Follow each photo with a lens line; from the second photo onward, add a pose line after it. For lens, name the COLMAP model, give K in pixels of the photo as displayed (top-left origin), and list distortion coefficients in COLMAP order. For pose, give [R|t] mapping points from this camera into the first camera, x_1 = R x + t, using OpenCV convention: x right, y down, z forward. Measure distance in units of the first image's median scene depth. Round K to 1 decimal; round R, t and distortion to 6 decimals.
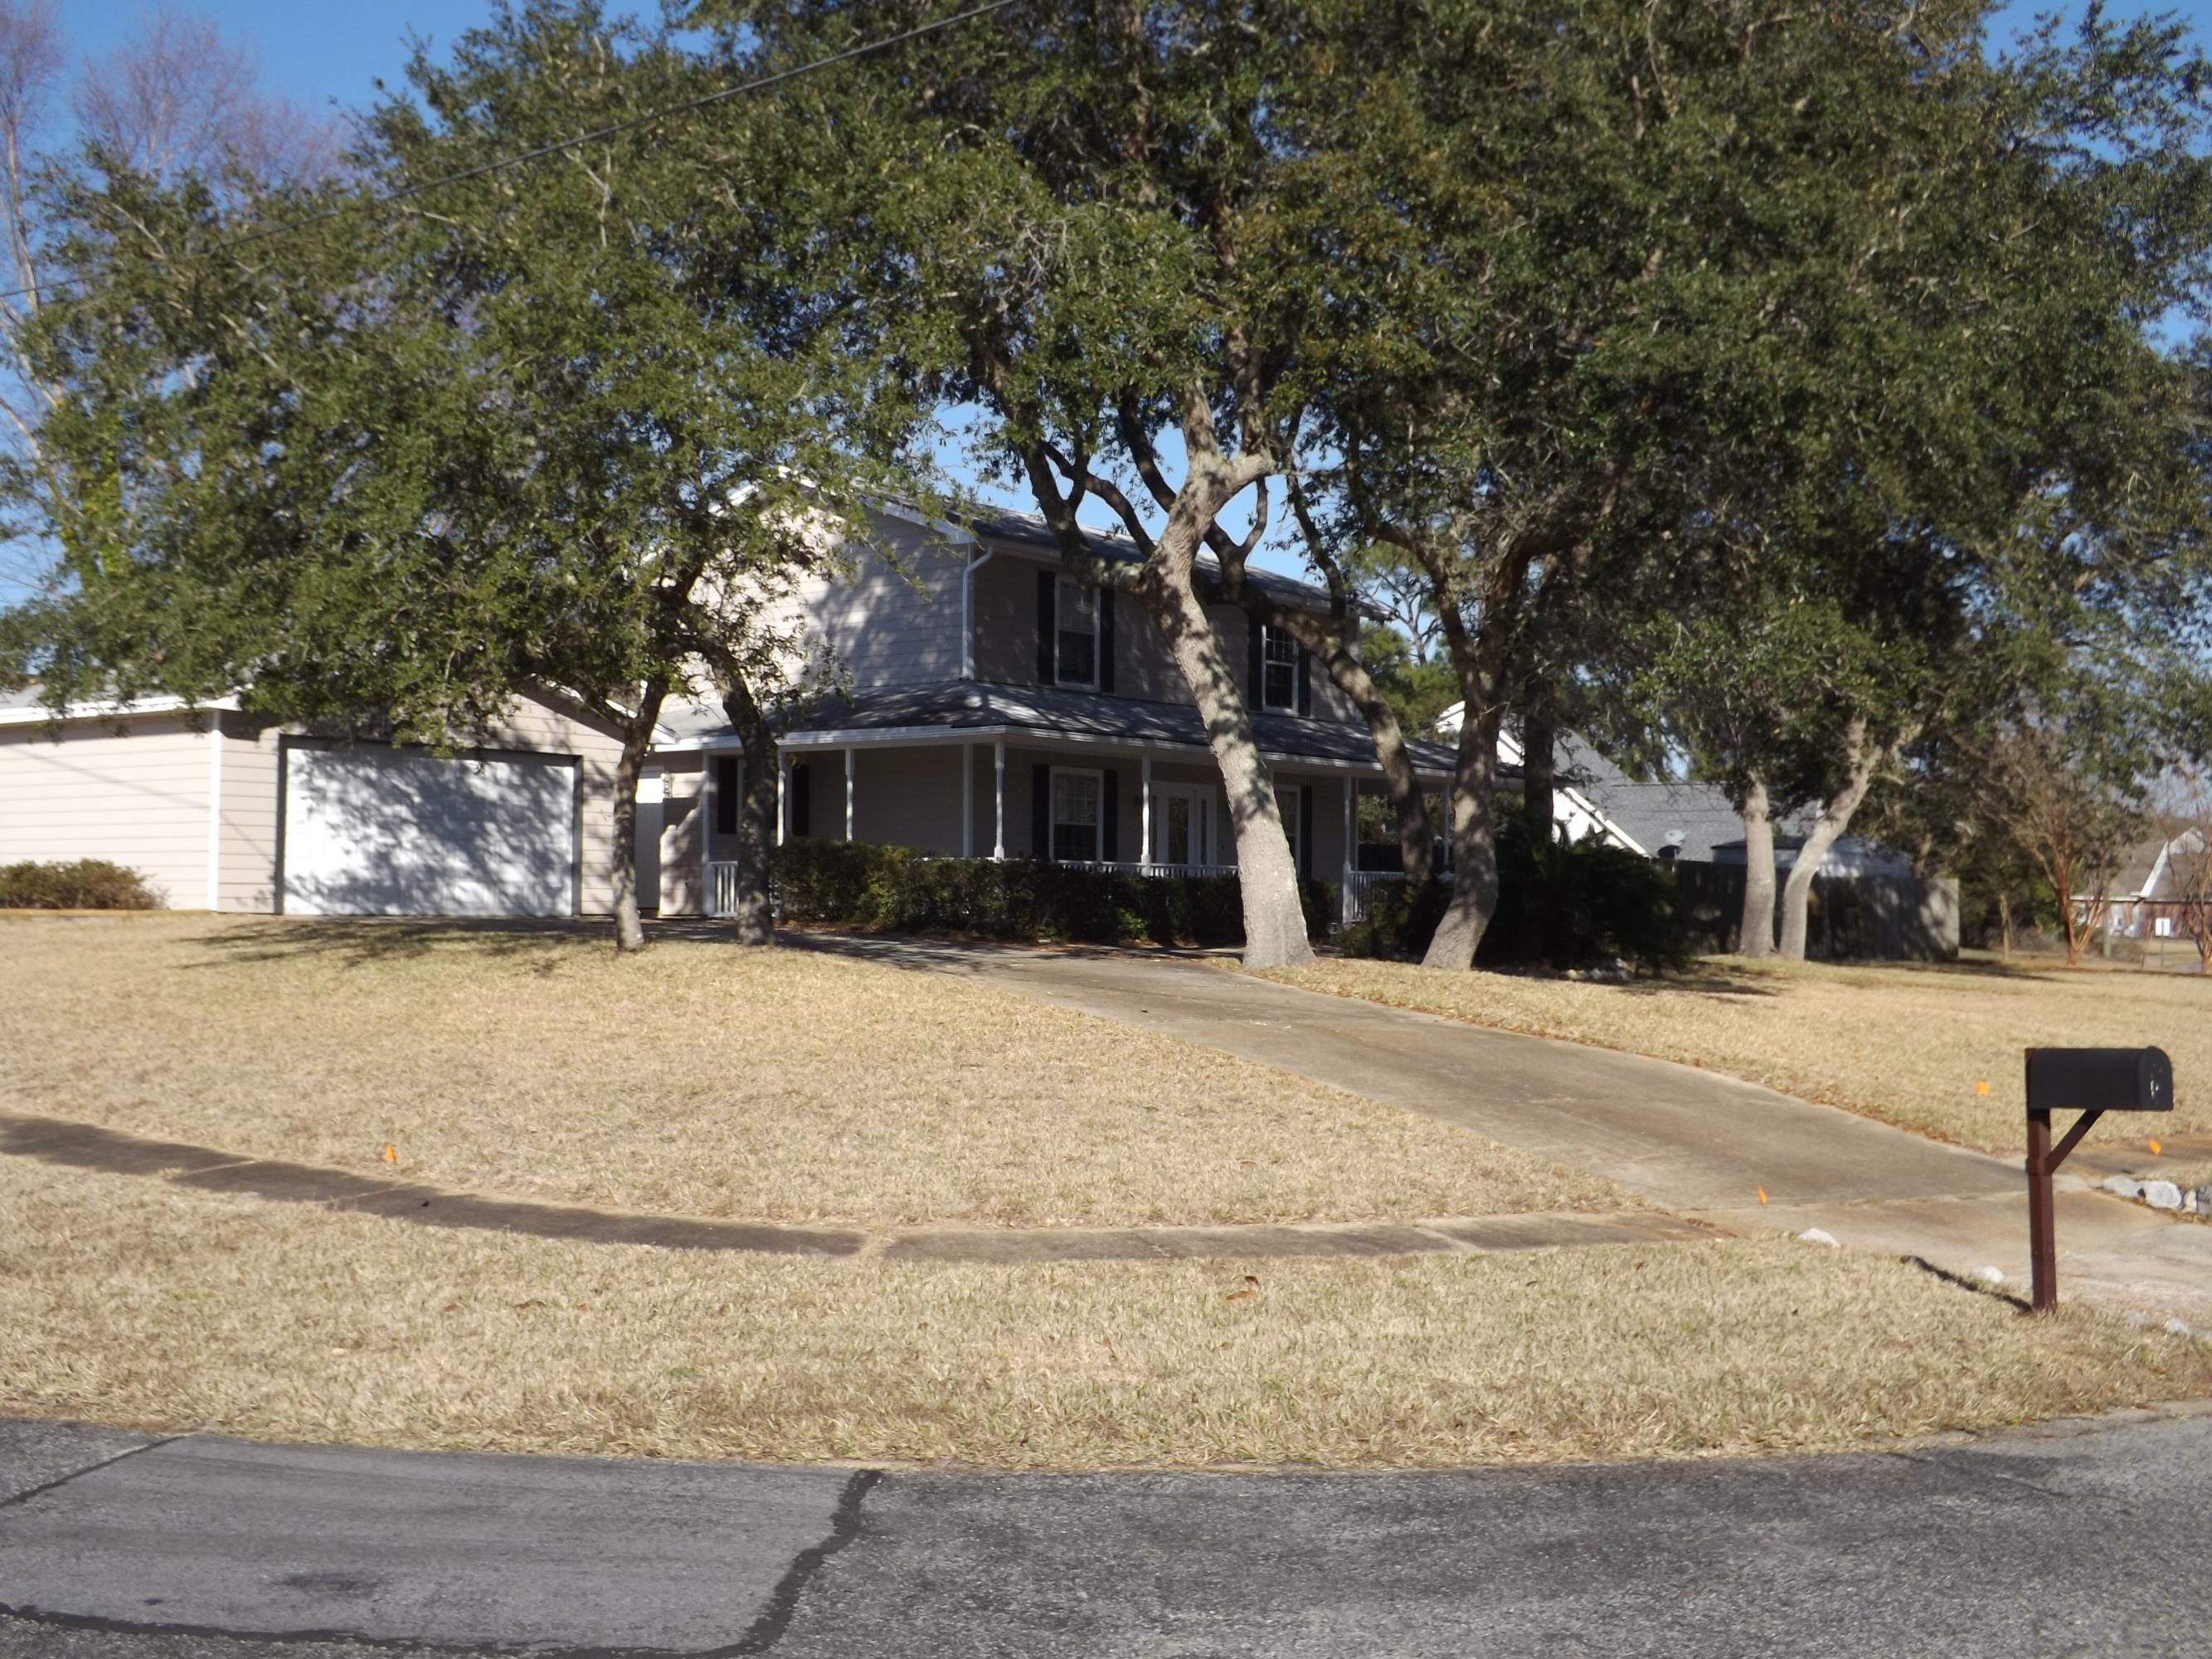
lens RADIAL K [[2663.8, 0, 1106.0], [0, 2663.8, 829.5], [0, 0, 1]] dist [-0.017082, -0.013969]
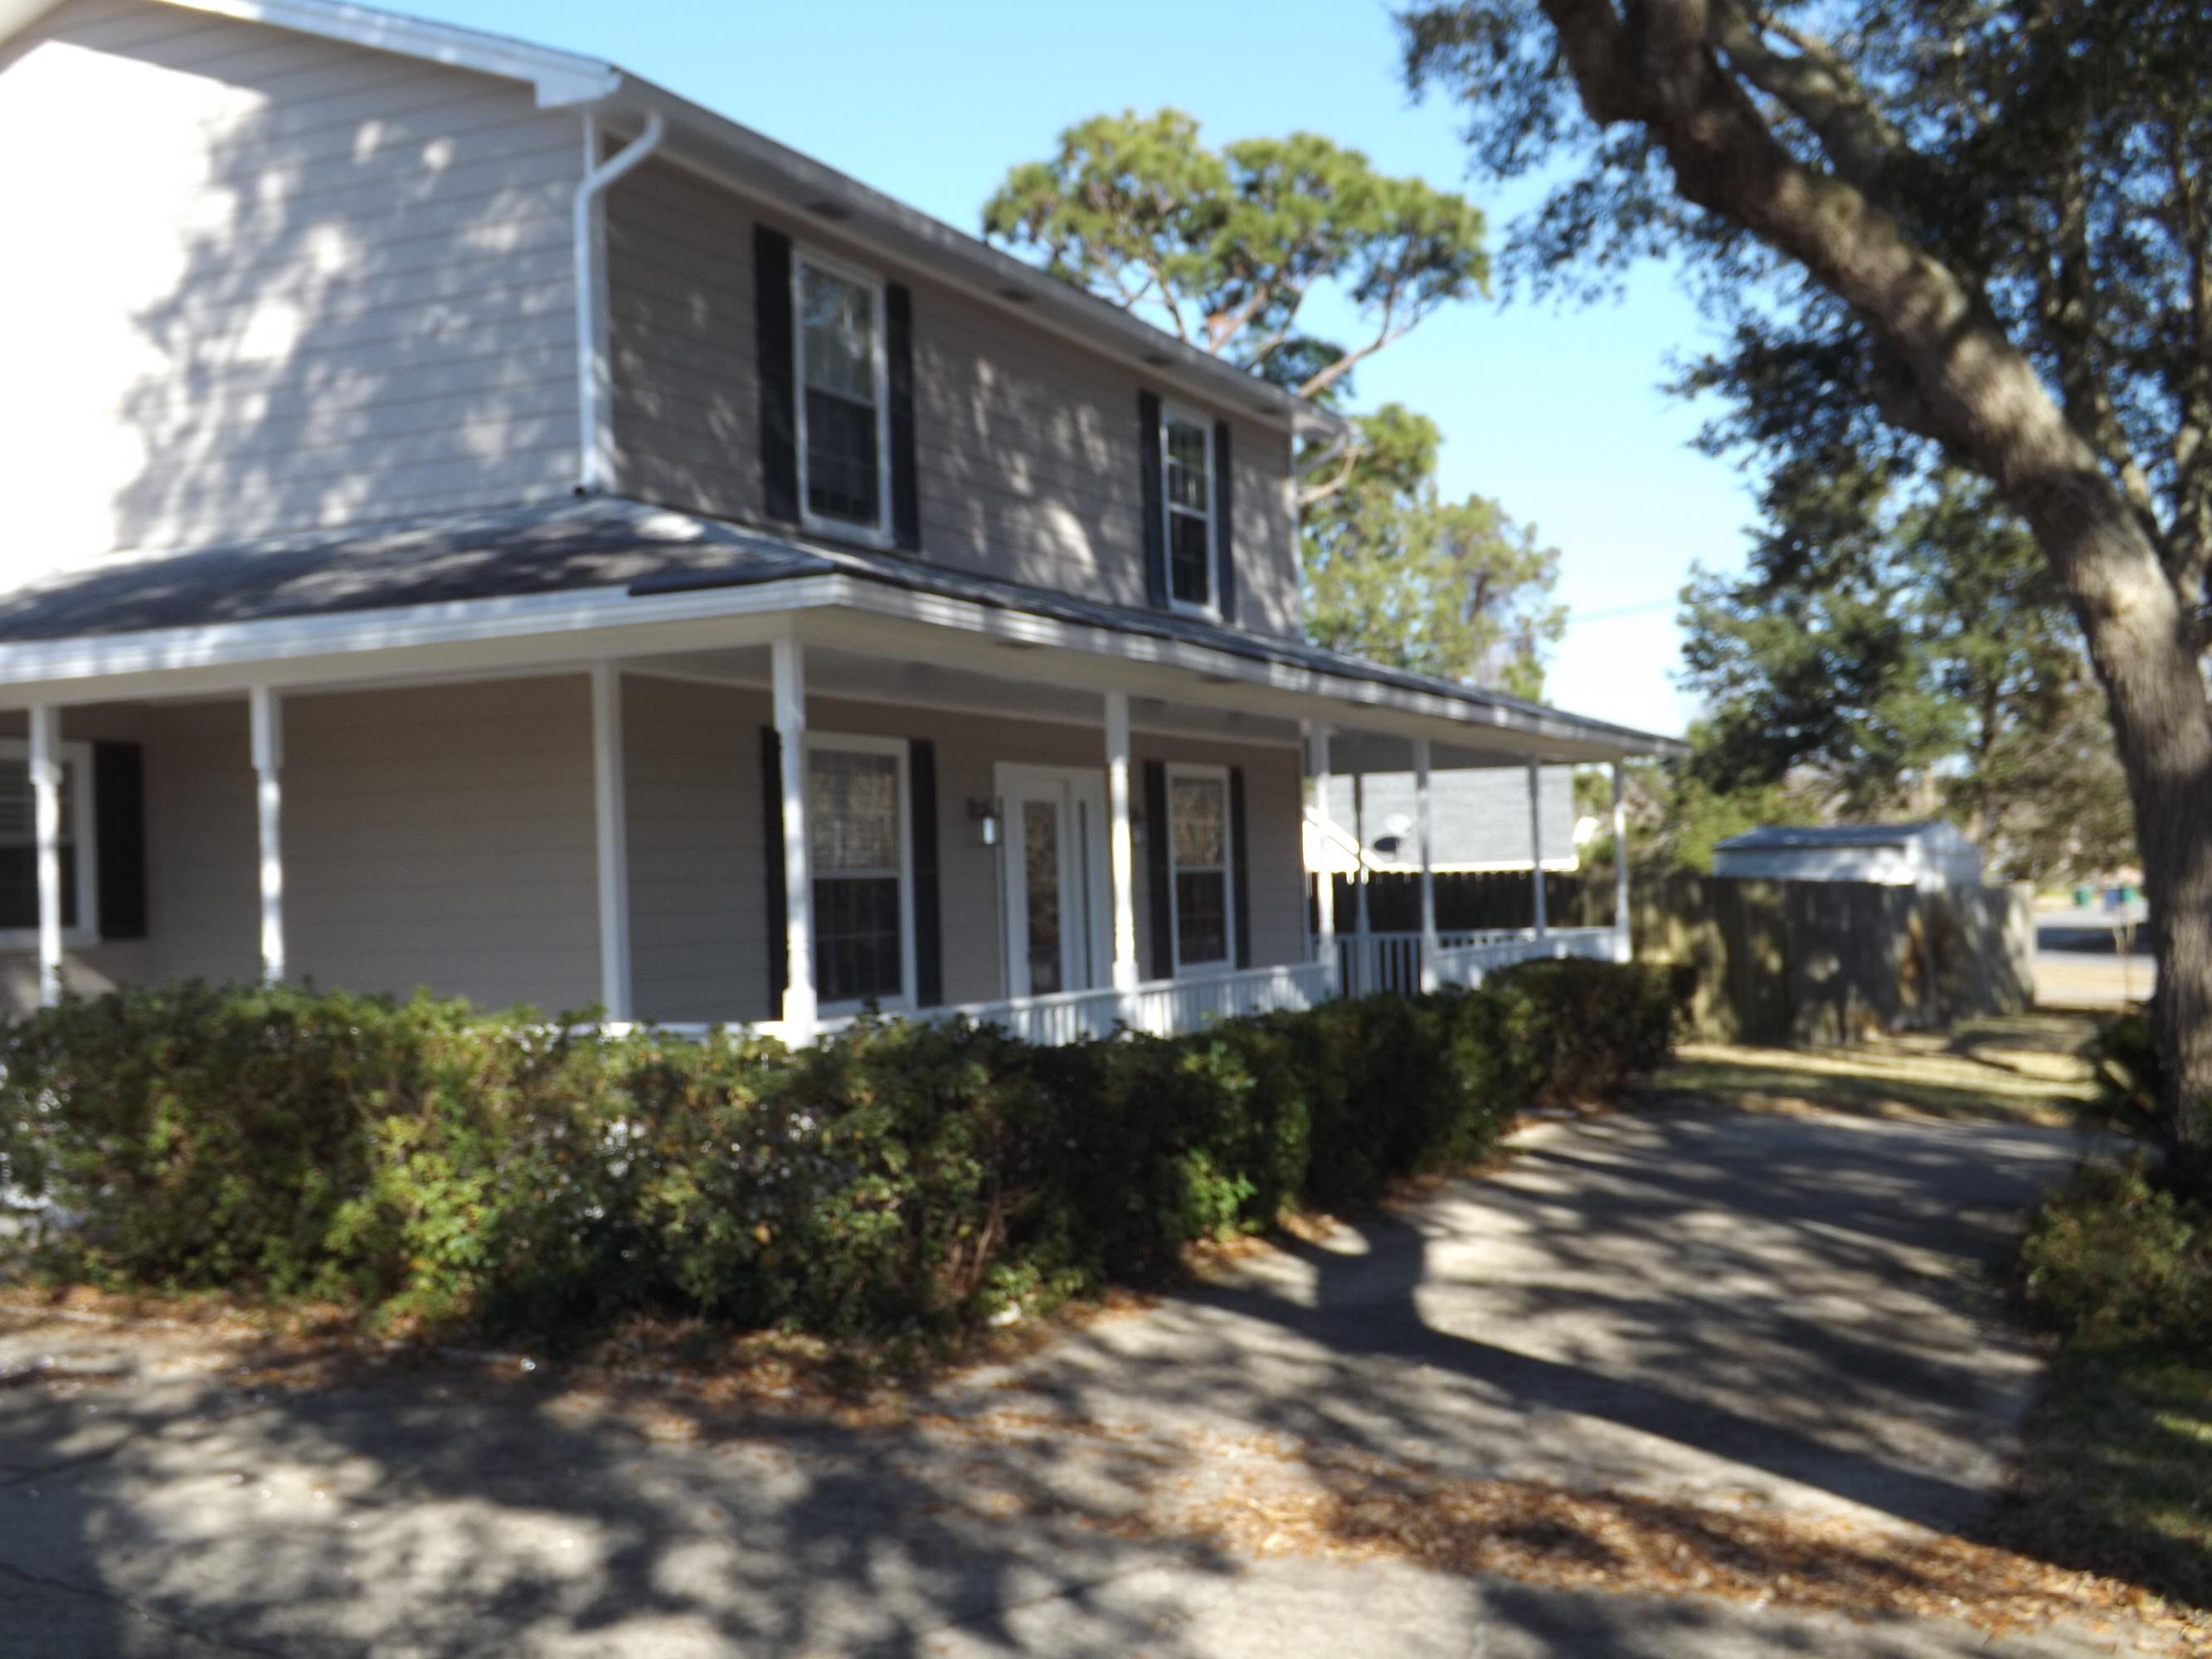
lens RADIAL K [[2663.8, 0, 1106.0], [0, 2663.8, 829.5], [0, 0, 1]] dist [-0.017082, -0.013969]
pose [[0.974124, -0.029329, 0.224102, -0.065731], [0.027953, 0.999566, 0.009313, -0.011834], [-0.224278, -0.002808, 0.974521, 0.620879]]
